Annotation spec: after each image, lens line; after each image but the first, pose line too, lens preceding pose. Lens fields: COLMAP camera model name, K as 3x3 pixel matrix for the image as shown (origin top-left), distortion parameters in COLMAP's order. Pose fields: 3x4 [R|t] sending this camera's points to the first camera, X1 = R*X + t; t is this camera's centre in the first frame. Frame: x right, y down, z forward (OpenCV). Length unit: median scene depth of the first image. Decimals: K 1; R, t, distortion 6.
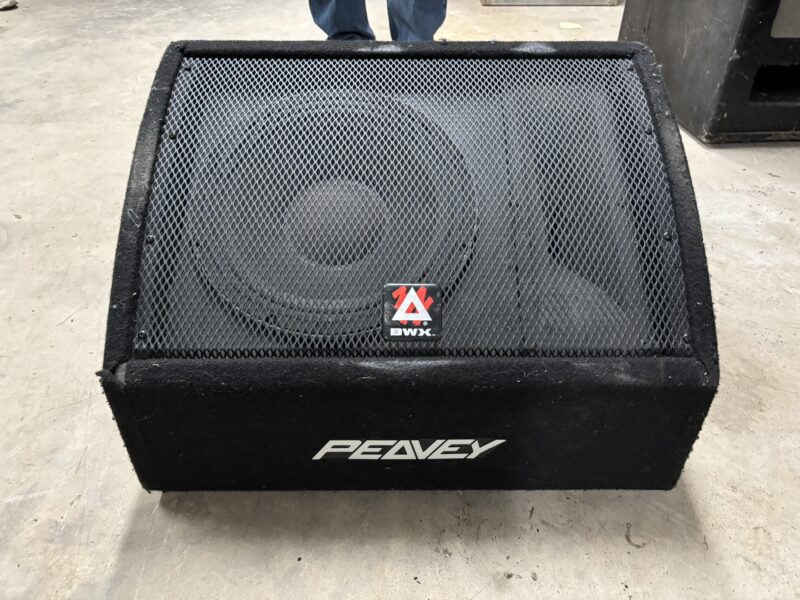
lens RADIAL K [[605.9, 0, 398.9], [0, 605.9, 297.5], [0, 0, 1]] dist [-0.005937, -0.001161]
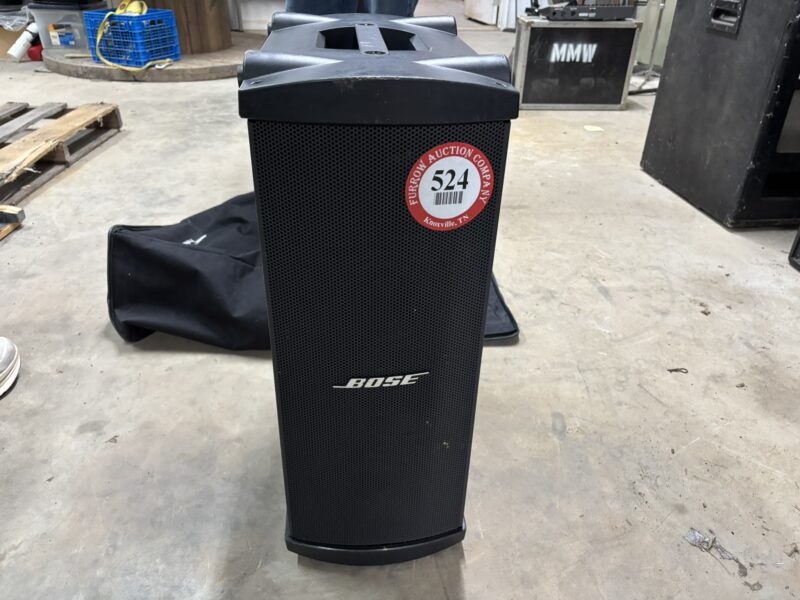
lens RADIAL K [[605.9, 0, 402.4], [0, 605.9, 301.6], [0, 0, 1]] dist [-0.005937, -0.001161]
pose [[0.999102, -0.010895, 0.040939, -0.260671], [0.015235, 0.994116, -0.107243, 0.033834], [-0.039529, 0.107770, 0.993390, -0.260755]]
